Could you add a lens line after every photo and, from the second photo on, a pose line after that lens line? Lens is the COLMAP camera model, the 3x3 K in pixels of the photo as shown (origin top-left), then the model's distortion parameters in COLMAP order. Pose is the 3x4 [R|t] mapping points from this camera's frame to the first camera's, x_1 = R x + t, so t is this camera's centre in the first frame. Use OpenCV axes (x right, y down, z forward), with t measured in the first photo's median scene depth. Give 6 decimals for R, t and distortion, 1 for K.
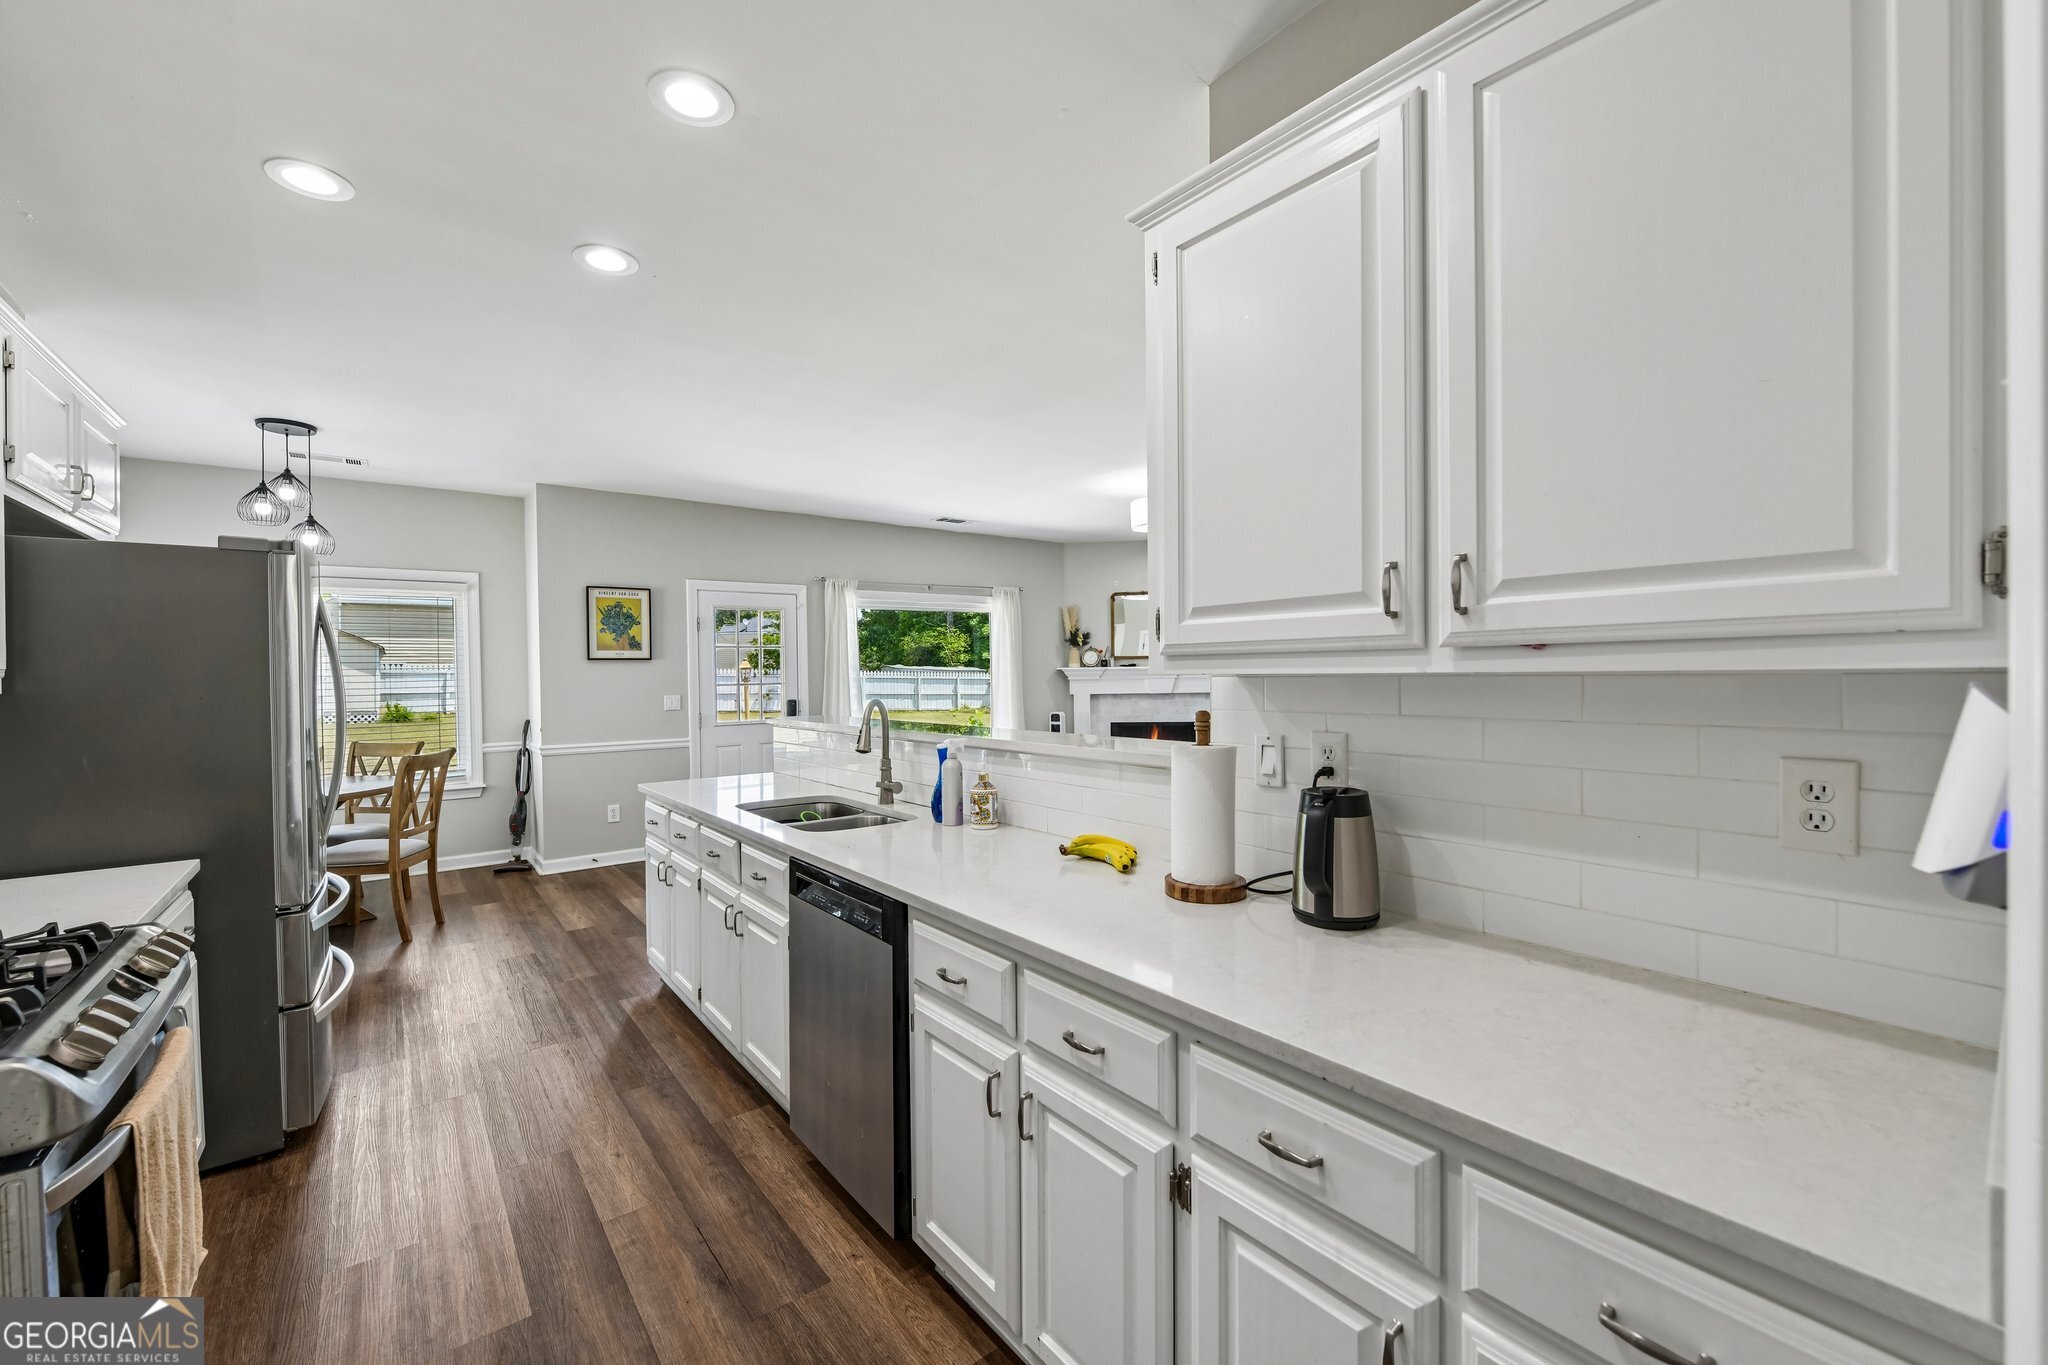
lens RADIAL K [[816.3, 0, 1024.2], [0, 816.3, 673.9], [0, 0, 1]] dist [0.000775, -0.006269]
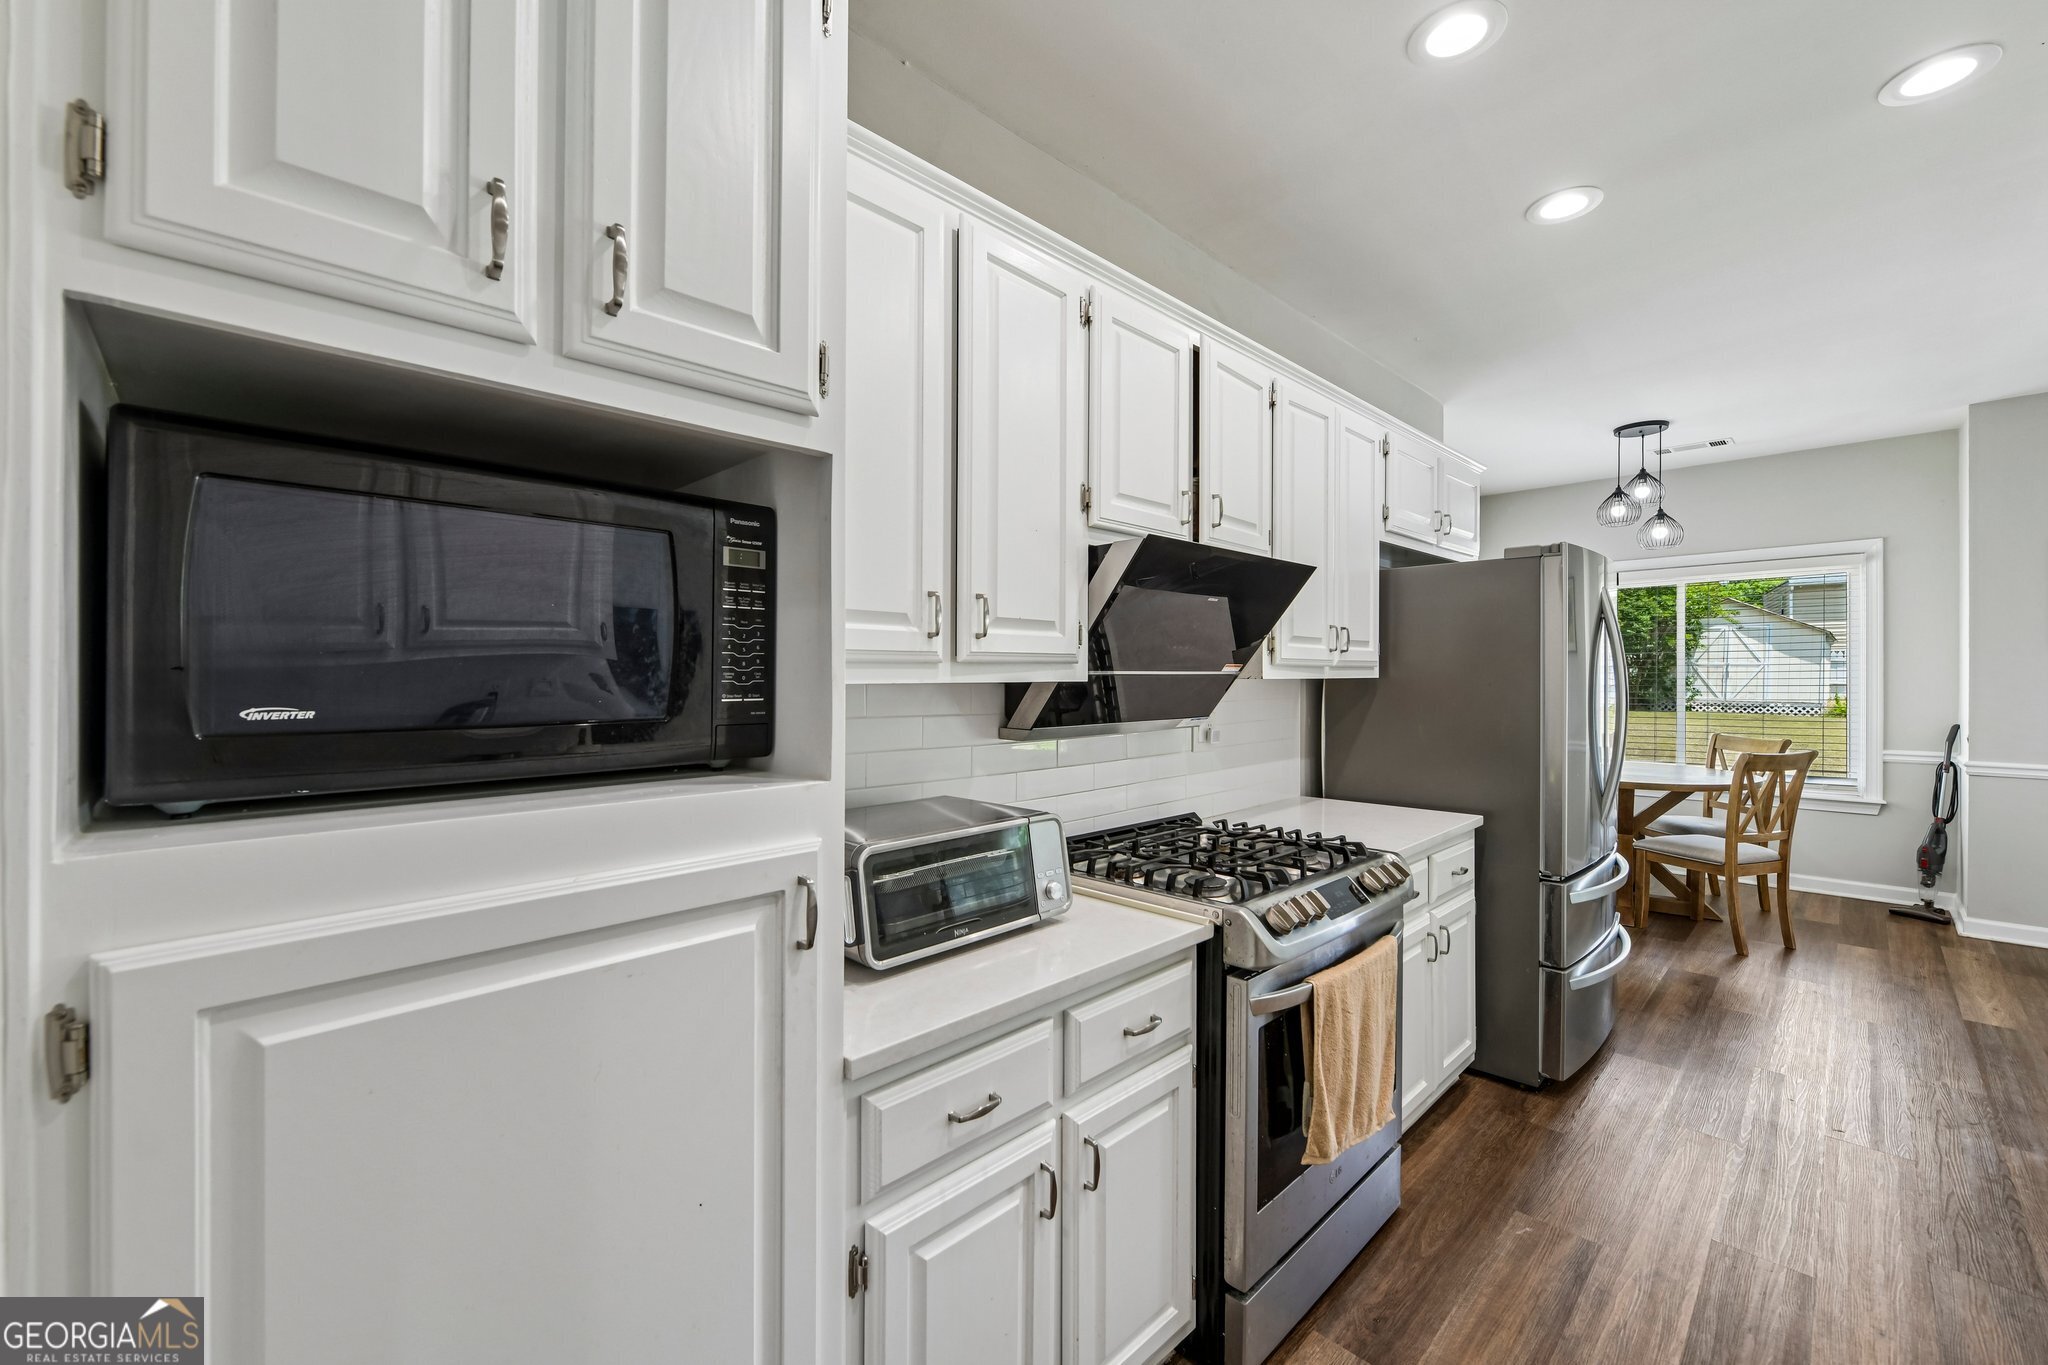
lens RADIAL K [[825.2, 0, 1024.4], [0, 825.2, 670.1], [0, 0, 1]] dist [-0.000613, -0.000002]
pose [[0.104281, 0.008917, -0.994508, 0.075385], [0.000840, 0.999959, 0.009054, -0.001903], [0.994547, -0.001780, 0.104269, 0.093489]]
